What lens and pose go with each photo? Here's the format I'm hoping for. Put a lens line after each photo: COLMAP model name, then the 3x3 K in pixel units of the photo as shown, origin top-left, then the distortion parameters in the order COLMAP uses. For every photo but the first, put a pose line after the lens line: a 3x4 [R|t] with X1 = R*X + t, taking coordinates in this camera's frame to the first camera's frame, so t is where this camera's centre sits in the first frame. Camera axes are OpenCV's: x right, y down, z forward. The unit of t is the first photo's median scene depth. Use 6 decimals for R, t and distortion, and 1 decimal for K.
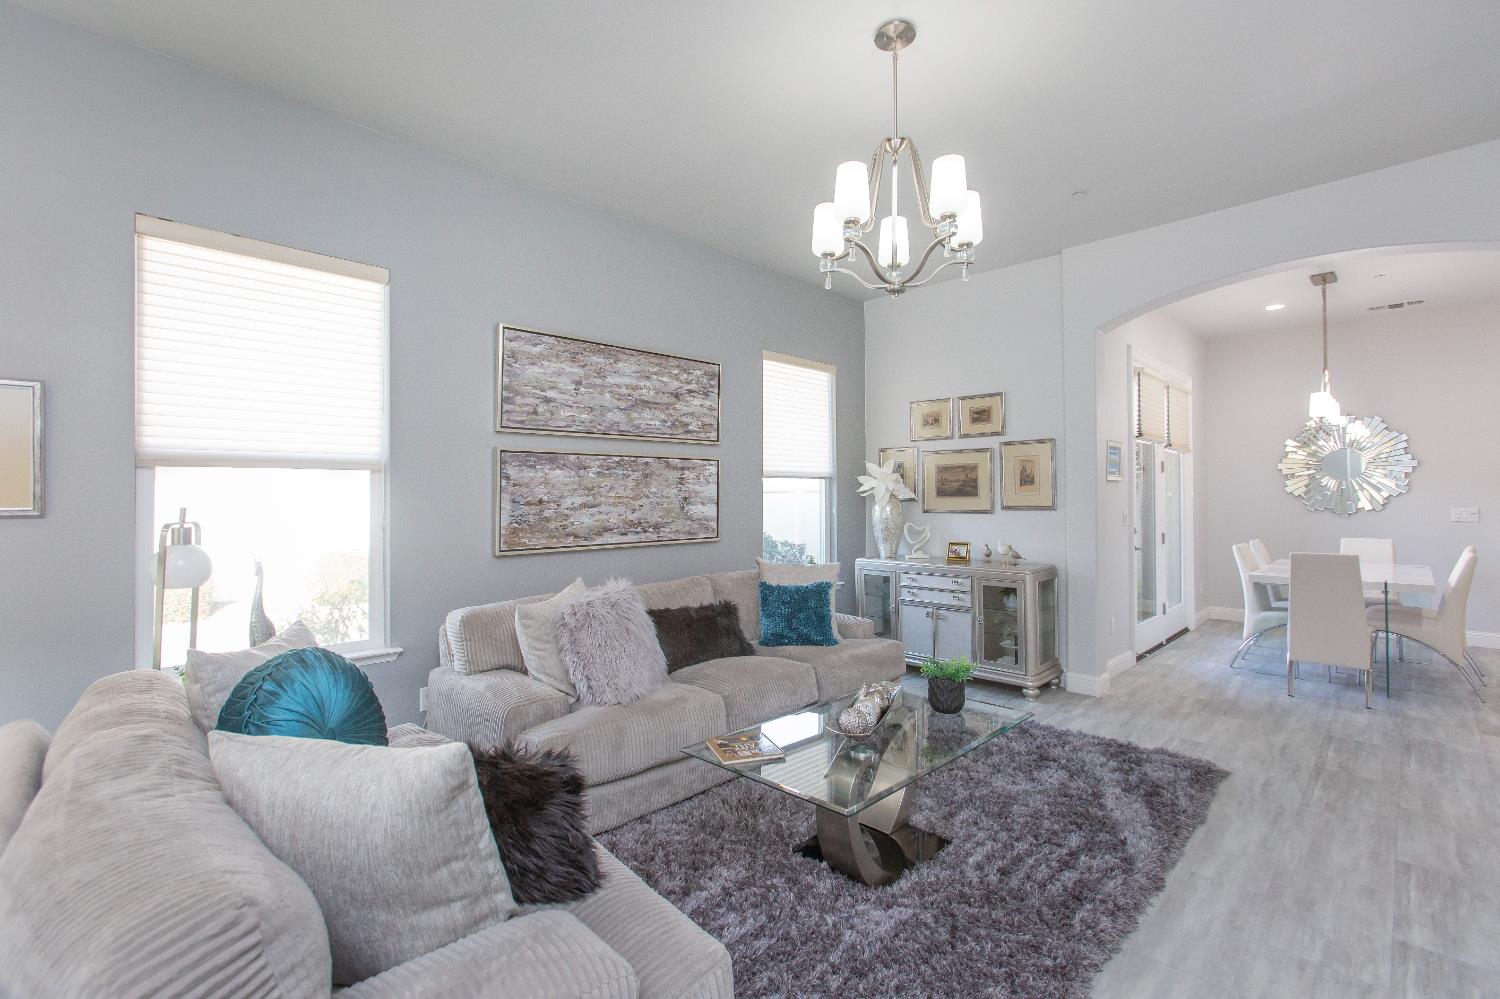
lens RADIAL K [[693.5, 0, 755.9], [0, 693.5, 490.5], [0, 0, 1]] dist [-0.000649, 0.000629]
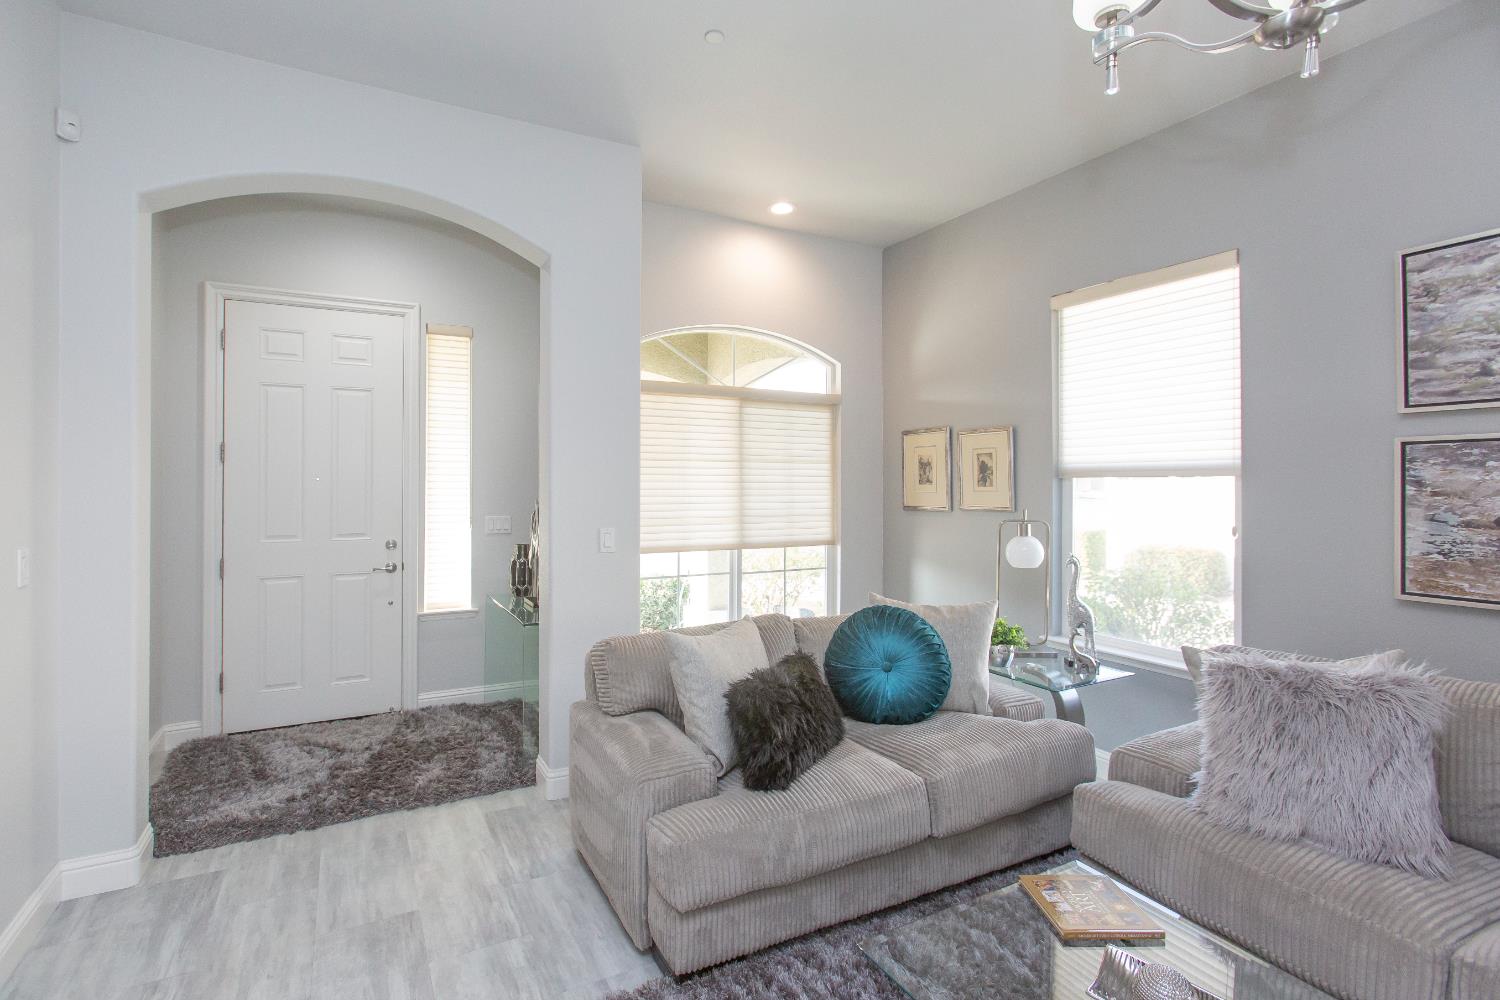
lens RADIAL K [[693.5, 0, 755.9], [0, 693.5, 491.0], [0, 0, 1]] dist [-0.000649, 0.000629]
pose [[-0.295349, 0.004032, -0.955381, 0.448902], [-0.007957, 0.999946, 0.006680, -0.010120], [0.955356, 0.009574, -0.295301, 0.599256]]
